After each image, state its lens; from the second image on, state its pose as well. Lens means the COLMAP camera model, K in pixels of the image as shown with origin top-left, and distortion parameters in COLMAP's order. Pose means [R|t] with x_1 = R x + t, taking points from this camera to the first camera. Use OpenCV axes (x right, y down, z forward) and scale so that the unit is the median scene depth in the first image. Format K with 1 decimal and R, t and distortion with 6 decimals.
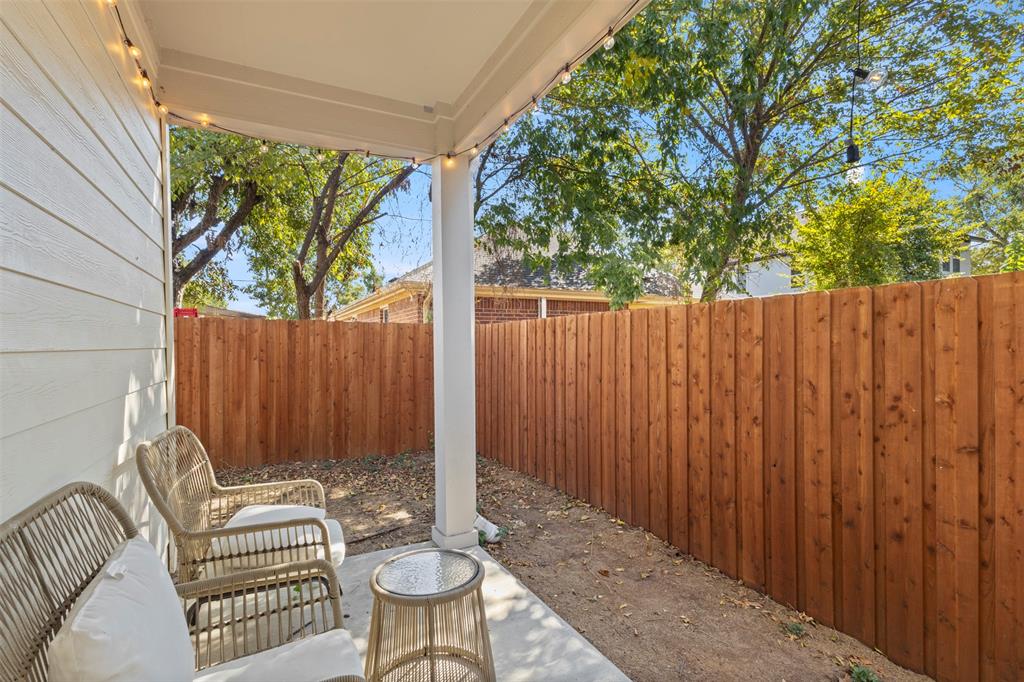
lens RADIAL K [[473.6, 0, 512.2], [0, 473.6, 342.9], [0, 0, 1]] dist [0.003460, 0.000720]
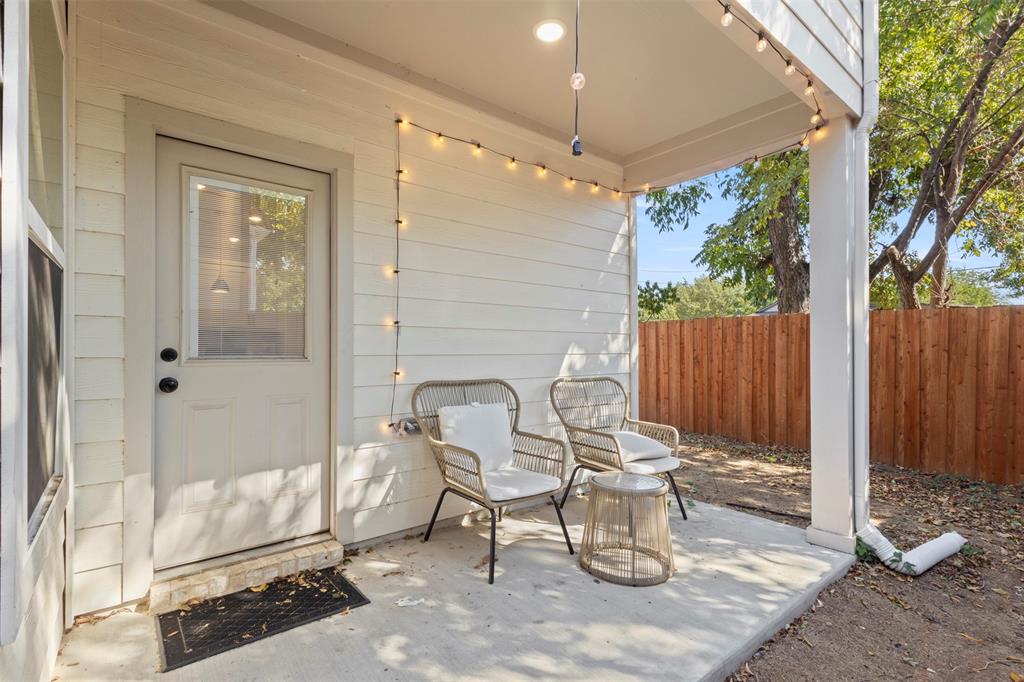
lens RADIAL K [[473.6, 0, 514.7], [0, 473.6, 341.7], [0, 0, 1]] dist [0.003460, 0.000720]
pose [[0.210670, -0.008757, -0.977518, 0.334848], [-0.000858, 0.999958, -0.009143, 0.022971], [0.977557, 0.002765, 0.210654, 0.108218]]
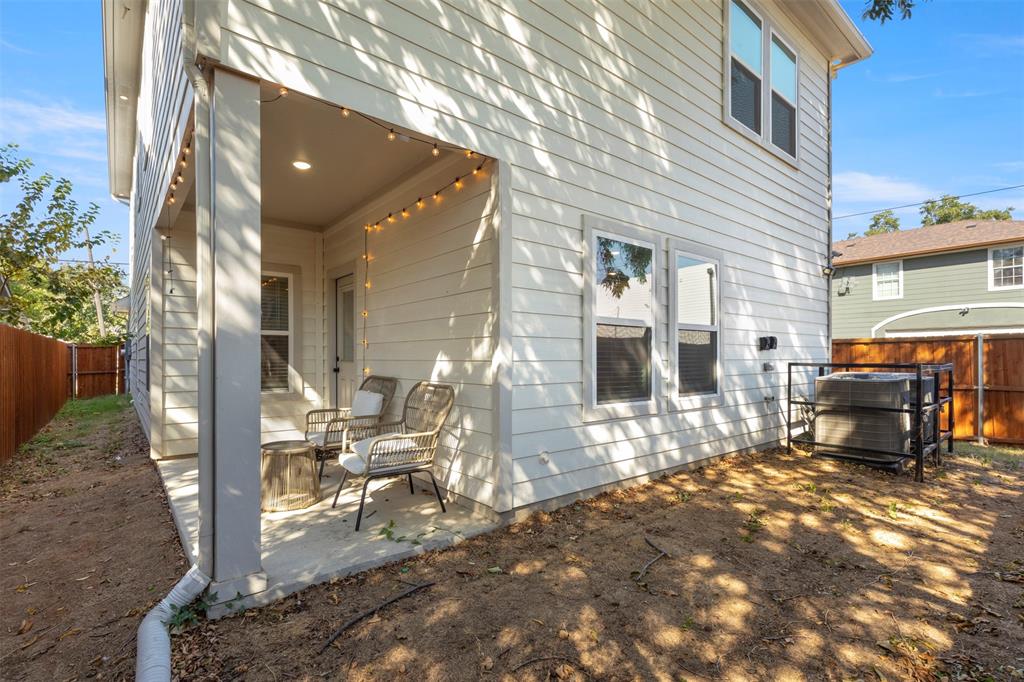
lens RADIAL K [[473.6, 0, 509.8], [0, 473.6, 362.4], [0, 0, 1]] dist [0.003460, 0.000720]
pose [[-0.977163, 0.007989, -0.212340, -0.193001], [0.006427, 0.999947, 0.008042, 0.030292], [0.212393, 0.006494, -0.977163, 0.933553]]
